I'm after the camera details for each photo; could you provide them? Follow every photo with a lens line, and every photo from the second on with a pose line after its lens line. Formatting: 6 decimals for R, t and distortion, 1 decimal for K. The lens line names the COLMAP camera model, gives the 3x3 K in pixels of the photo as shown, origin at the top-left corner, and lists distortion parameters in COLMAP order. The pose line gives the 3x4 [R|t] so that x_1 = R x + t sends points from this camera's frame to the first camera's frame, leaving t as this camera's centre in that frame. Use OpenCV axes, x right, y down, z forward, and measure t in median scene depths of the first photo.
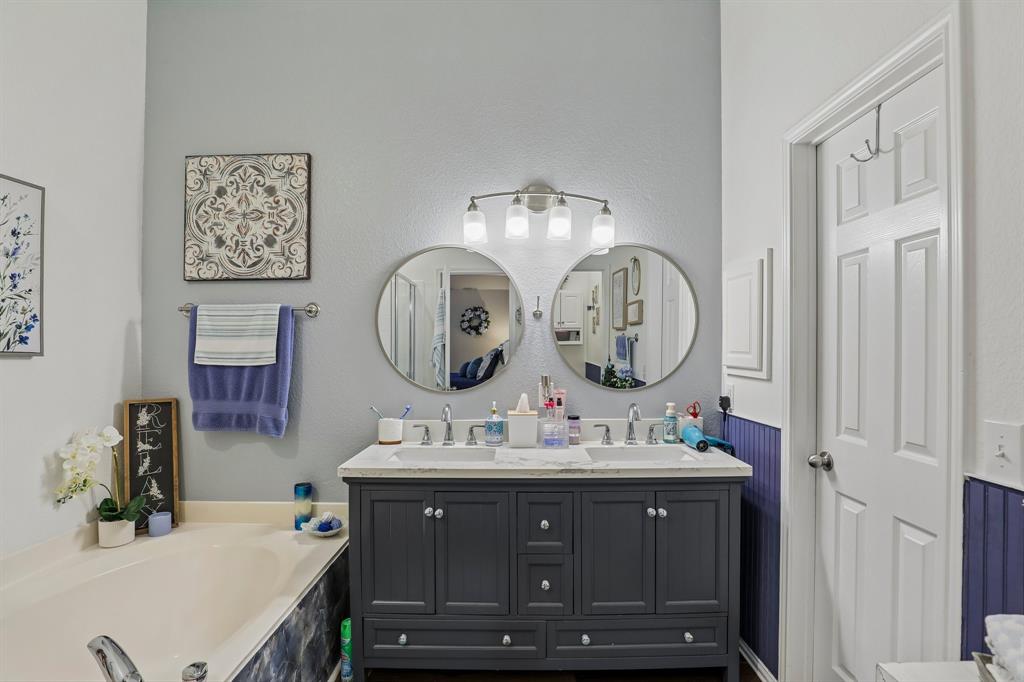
lens RADIAL K [[482.9, 0, 513.6], [0, 482.9, 349.0], [0, 0, 1]] dist [-0.038344, 0.008874]
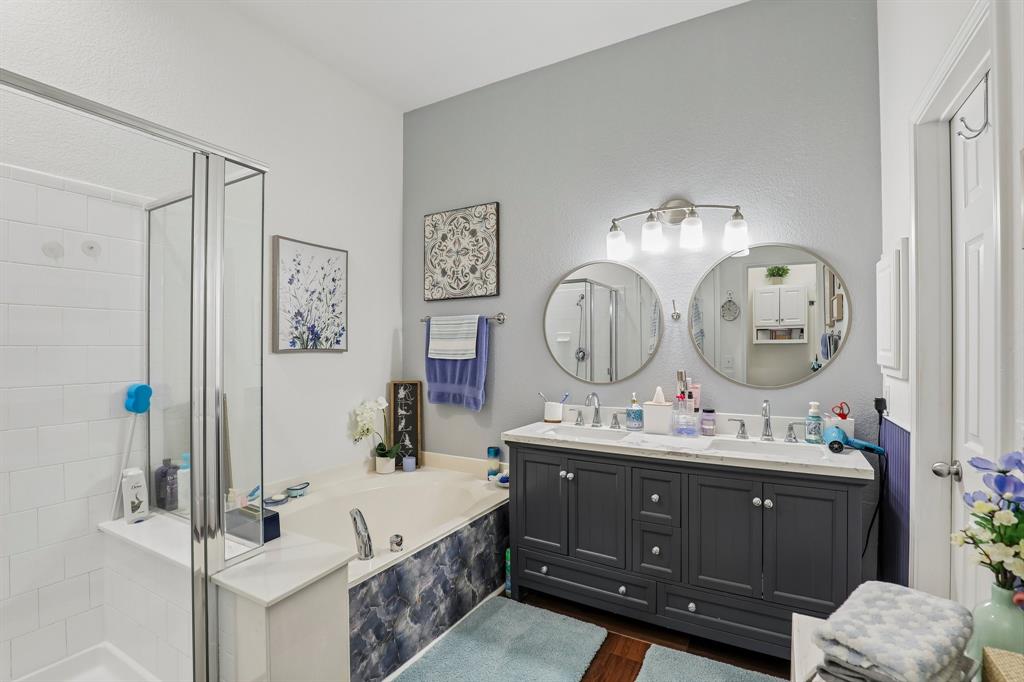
lens RADIAL K [[468.3, 0, 512.5], [0, 468.3, 348.5], [0, 0, 1]] dist [-0.038267, 0.007997]
pose [[0.868829, 0.000219, -0.495112, 0.264433], [-0.000153, 1.000000, 0.000173, 0.002959], [0.495112, -0.000074, 0.868829, -0.122891]]
